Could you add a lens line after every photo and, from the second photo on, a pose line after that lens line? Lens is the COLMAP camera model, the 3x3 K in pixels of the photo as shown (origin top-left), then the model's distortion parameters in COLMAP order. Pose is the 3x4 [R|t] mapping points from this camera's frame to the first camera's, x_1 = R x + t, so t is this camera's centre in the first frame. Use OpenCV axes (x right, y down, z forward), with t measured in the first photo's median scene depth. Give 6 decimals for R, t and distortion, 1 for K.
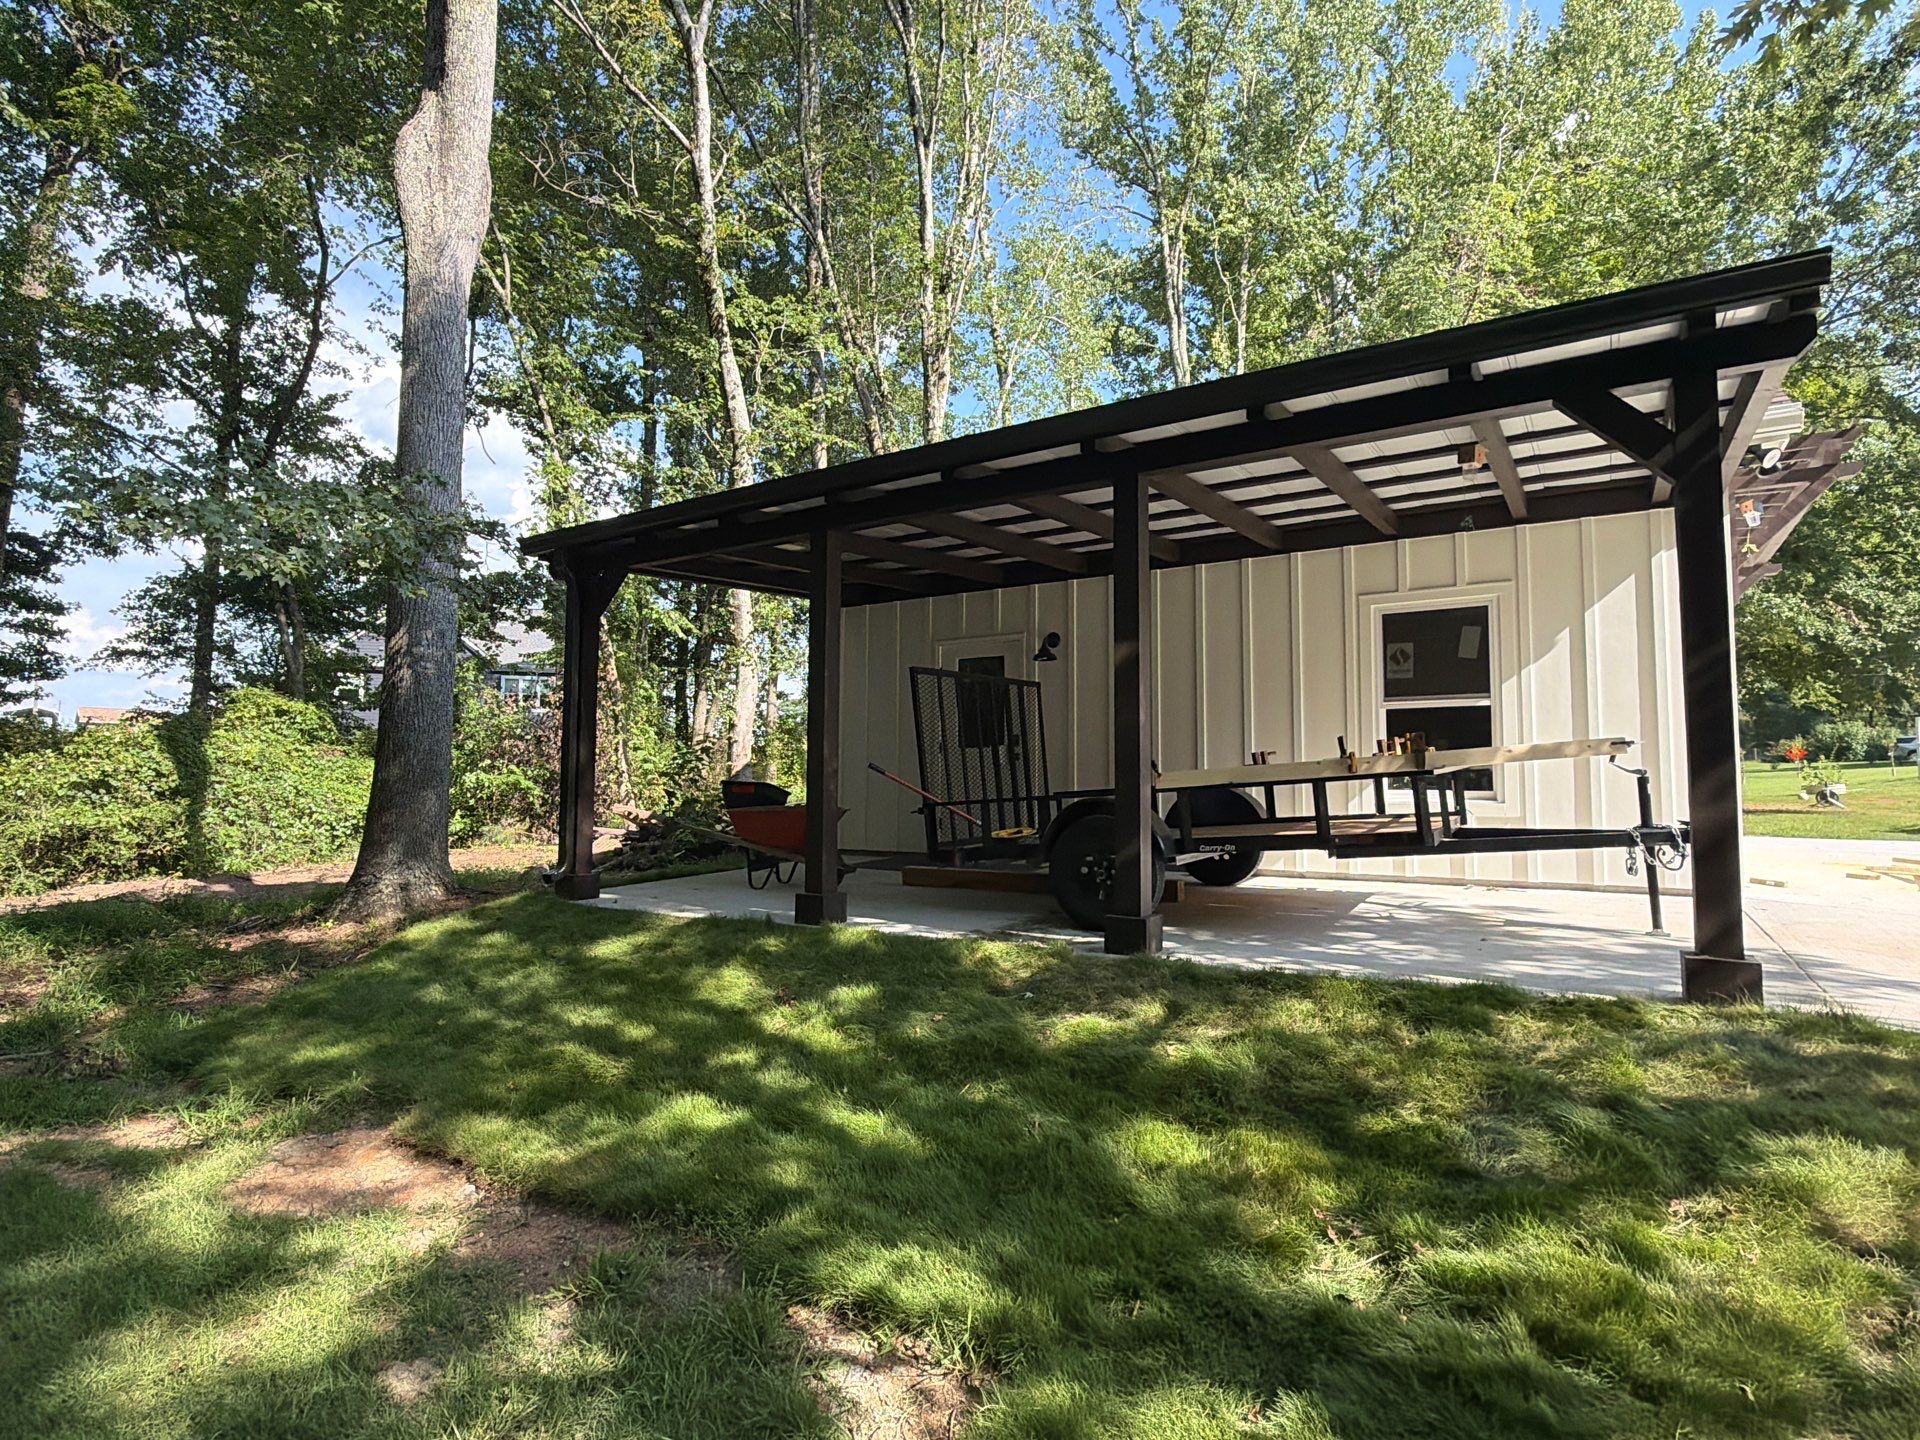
lens RADIAL K [[1030.4, 0, 960.0], [0, 1030.4, 720.0], [0, 0, 1]] dist [-0.000925, -0.000361]
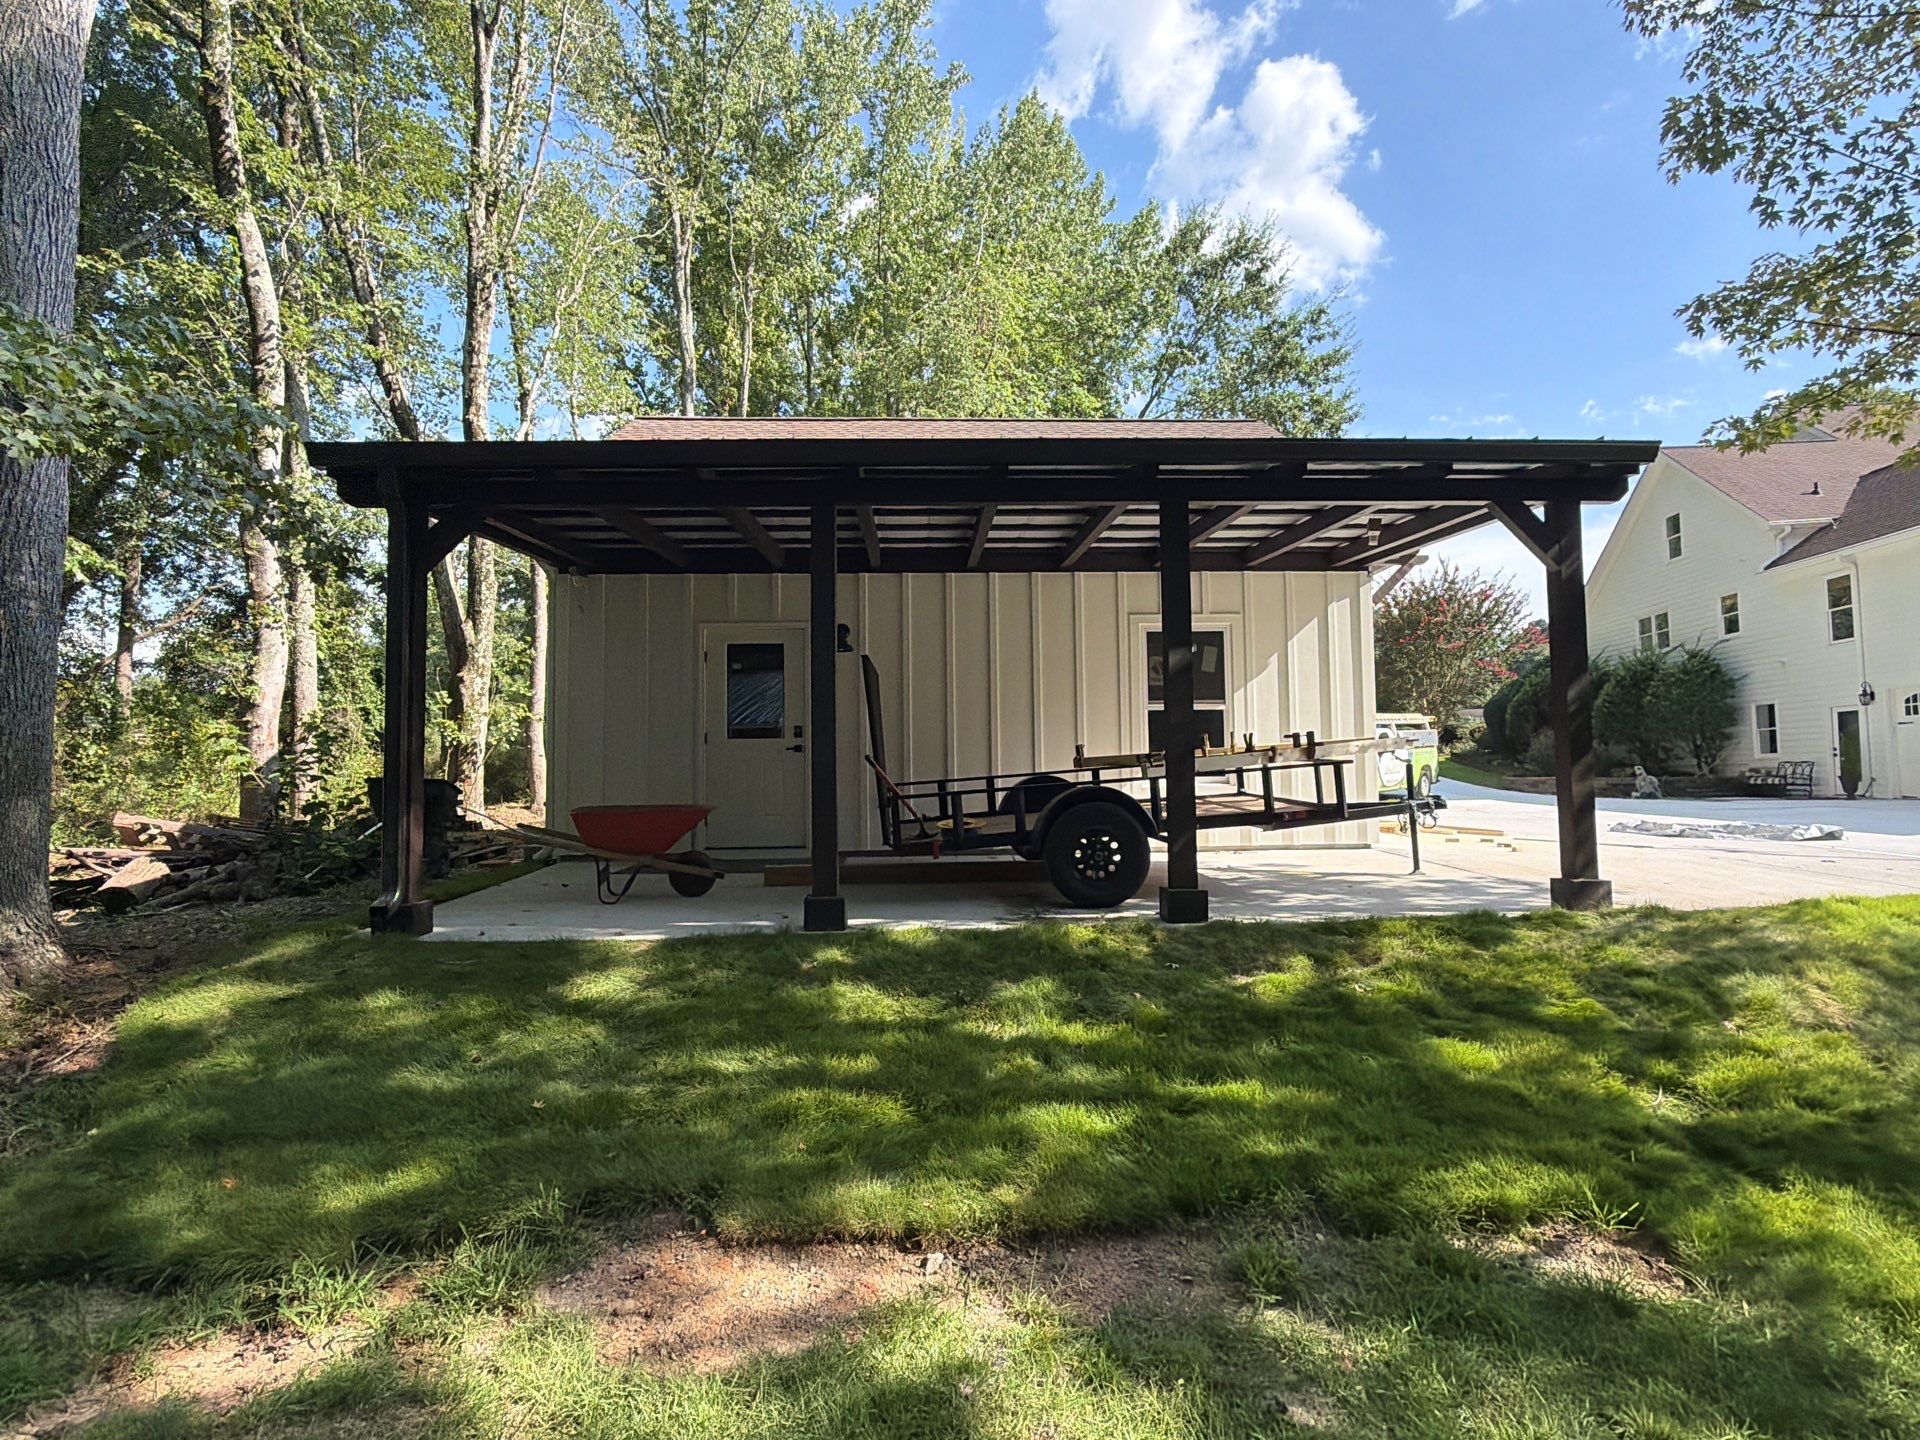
lens RADIAL K [[1030.4, 0, 960.0], [0, 1030.4, 720.0], [0, 0, 1]] dist [-0.000925, -0.000361]
pose [[0.807567, 0.019973, 0.589437, -0.391619], [-0.024381, 0.999703, -0.000472, 0.005572], [-0.589271, -0.013990, 0.807814, 0.126753]]
